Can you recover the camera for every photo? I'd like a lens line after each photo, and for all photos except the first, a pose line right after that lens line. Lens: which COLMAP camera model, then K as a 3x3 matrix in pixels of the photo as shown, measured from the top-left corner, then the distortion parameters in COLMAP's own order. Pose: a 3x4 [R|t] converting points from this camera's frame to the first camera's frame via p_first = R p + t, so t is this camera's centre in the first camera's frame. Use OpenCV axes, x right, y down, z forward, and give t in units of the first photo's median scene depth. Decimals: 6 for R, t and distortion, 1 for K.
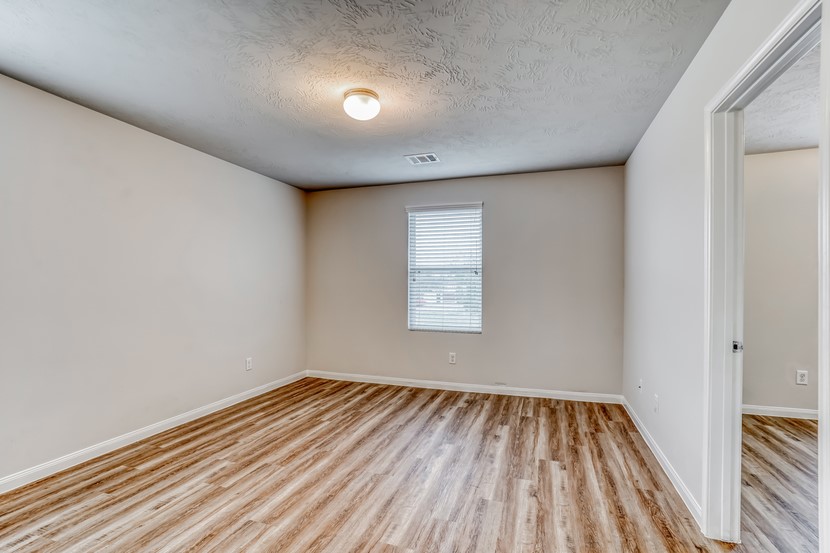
lens RADIAL K [[383.7, 0, 416.0], [0, 383.7, 277.2], [0, 0, 1]] dist [-0.035051, 0.008409]
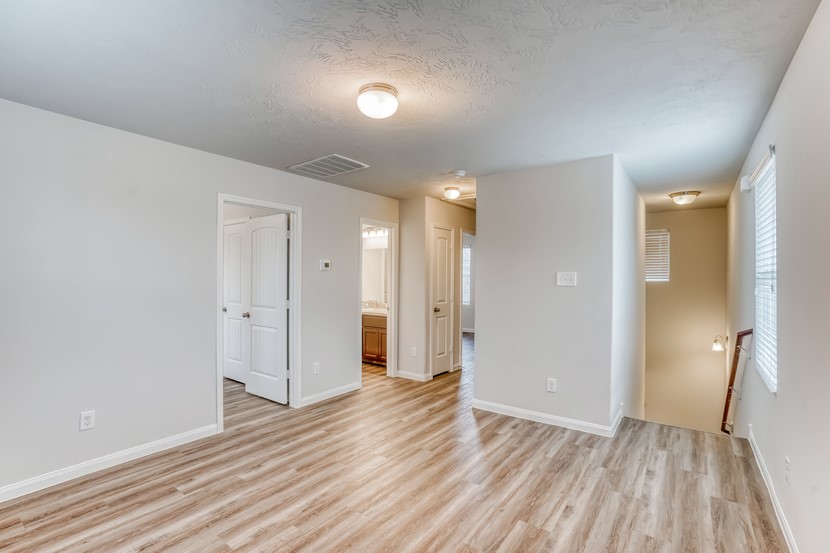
lens RADIAL K [[383.7, 0, 416.7], [0, 383.7, 279.4], [0, 0, 1]] dist [-0.035051, 0.008409]
pose [[-0.952052, -0.007949, 0.305832, -0.544479], [-0.012283, 0.999850, -0.012248, -0.028227], [-0.305689, -0.015417, -0.952007, 1.986002]]
